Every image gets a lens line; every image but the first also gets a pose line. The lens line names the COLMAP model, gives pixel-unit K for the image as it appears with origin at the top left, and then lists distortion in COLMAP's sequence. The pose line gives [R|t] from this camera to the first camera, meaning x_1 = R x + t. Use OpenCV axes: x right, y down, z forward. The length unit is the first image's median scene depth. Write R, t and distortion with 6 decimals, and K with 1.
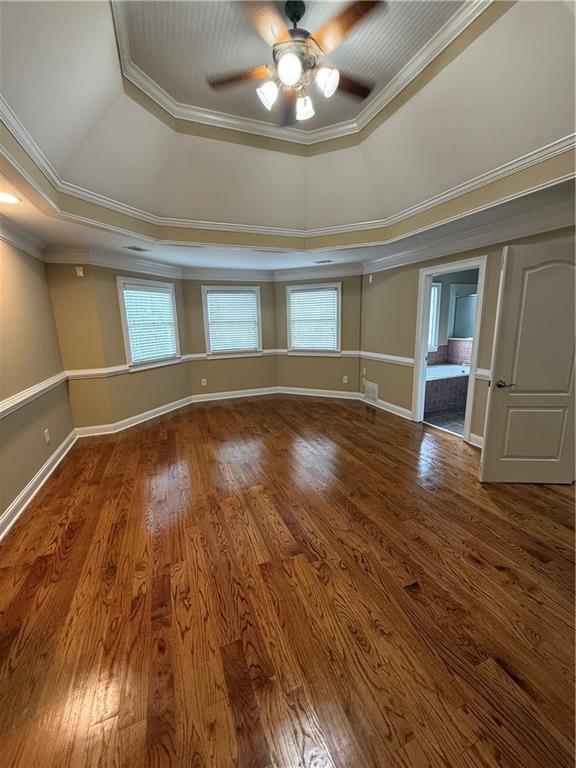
lens RADIAL K [[307.3, 0, 287.0], [0, 307.3, 382.5], [0, 0, 1]] dist [-0.001026, 0.000449]
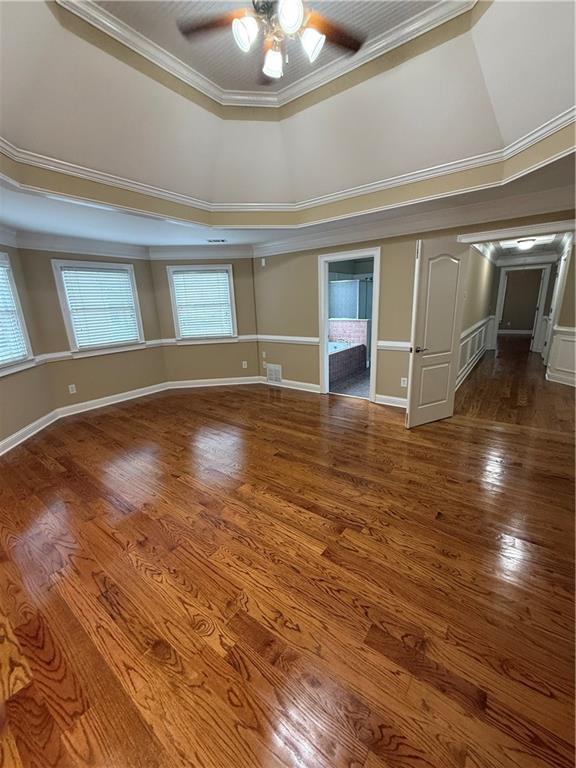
lens RADIAL K [[307.3, 0, 288.3], [0, 307.3, 382.9], [0, 0, 1]] dist [-0.001026, 0.000449]
pose [[0.853940, -0.140520, 0.501039, -0.321996], [0.120211, 0.990076, 0.072794, -0.011926], [-0.506296, -0.001931, 0.862358, 0.123679]]
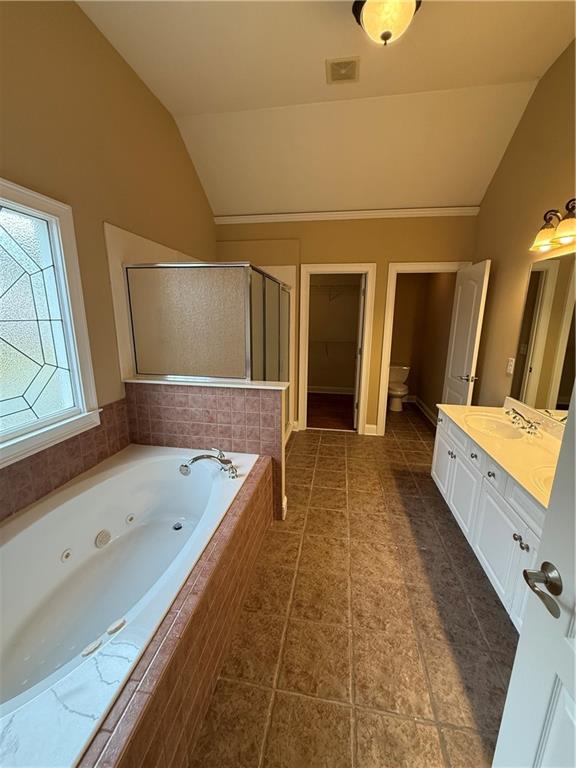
lens RADIAL K [[307.3, 0, 288.9], [0, 307.3, 383.8], [0, 0, 1]] dist [-0.001026, 0.000449]
pose [[0.521710, -0.153296, 0.839237, 0.363815], [0.146064, 0.985249, 0.089166, -0.159572], [-0.840526, 0.076063, 0.536405, 0.727770]]
